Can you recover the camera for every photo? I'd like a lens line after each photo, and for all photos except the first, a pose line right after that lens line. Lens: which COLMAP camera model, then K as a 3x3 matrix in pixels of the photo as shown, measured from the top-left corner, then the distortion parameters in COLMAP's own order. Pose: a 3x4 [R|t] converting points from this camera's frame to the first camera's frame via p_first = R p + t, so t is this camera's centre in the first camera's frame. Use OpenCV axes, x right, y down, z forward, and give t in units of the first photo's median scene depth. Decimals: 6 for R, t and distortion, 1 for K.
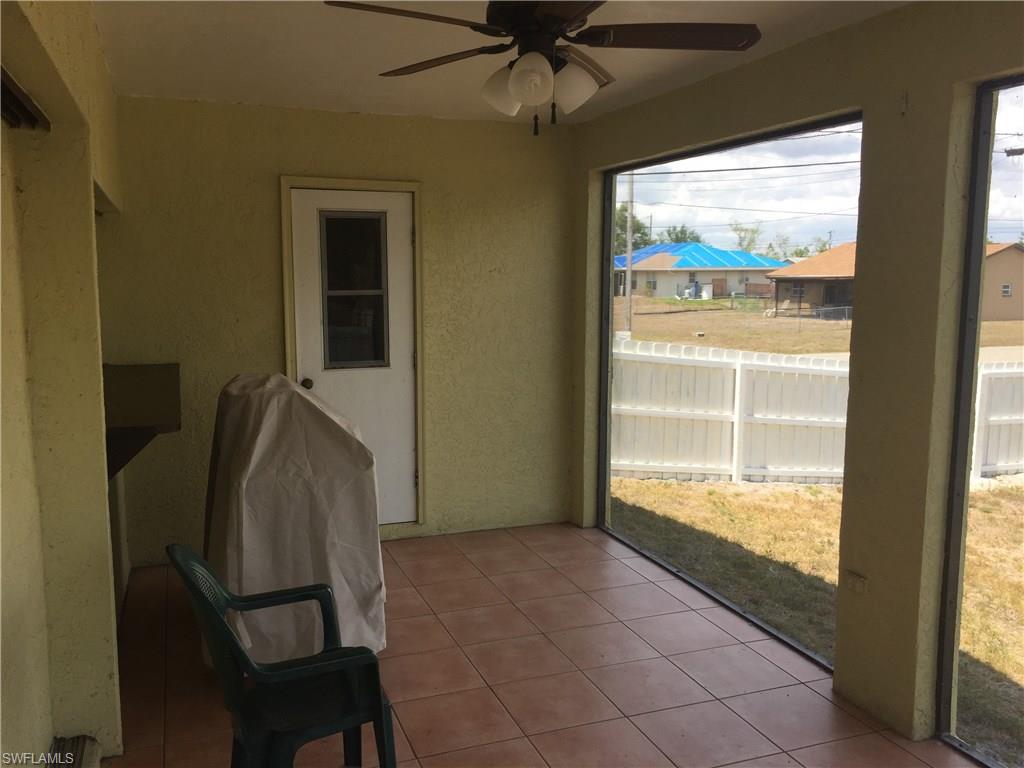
lens RADIAL K [[874.5, 0, 510.0], [0, 874.5, 385.8], [0, 0, 1]] dist [0.075002, -0.107616]
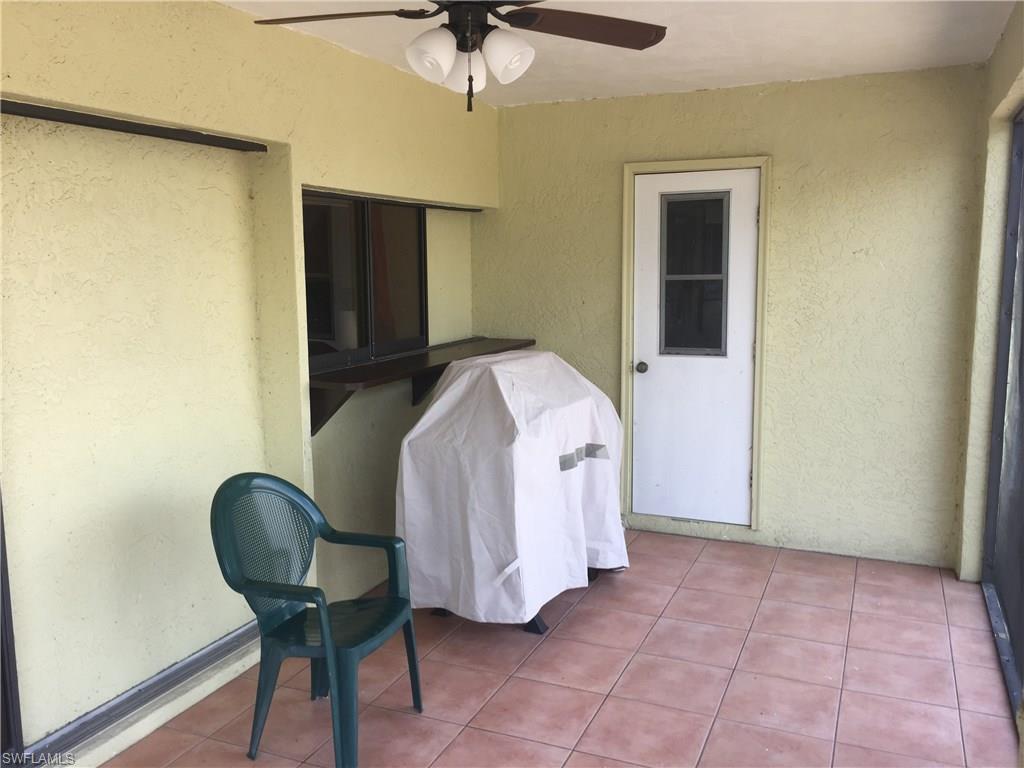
lens RADIAL K [[874.5, 0, 507.4], [0, 874.5, 379.2], [0, 0, 1]] dist [0.075002, -0.107616]
pose [[0.712746, 0.086084, -0.696120, 0.362163], [-0.080968, 0.995904, 0.040254, -0.016533], [0.696733, 0.027672, 0.716796, 0.165873]]
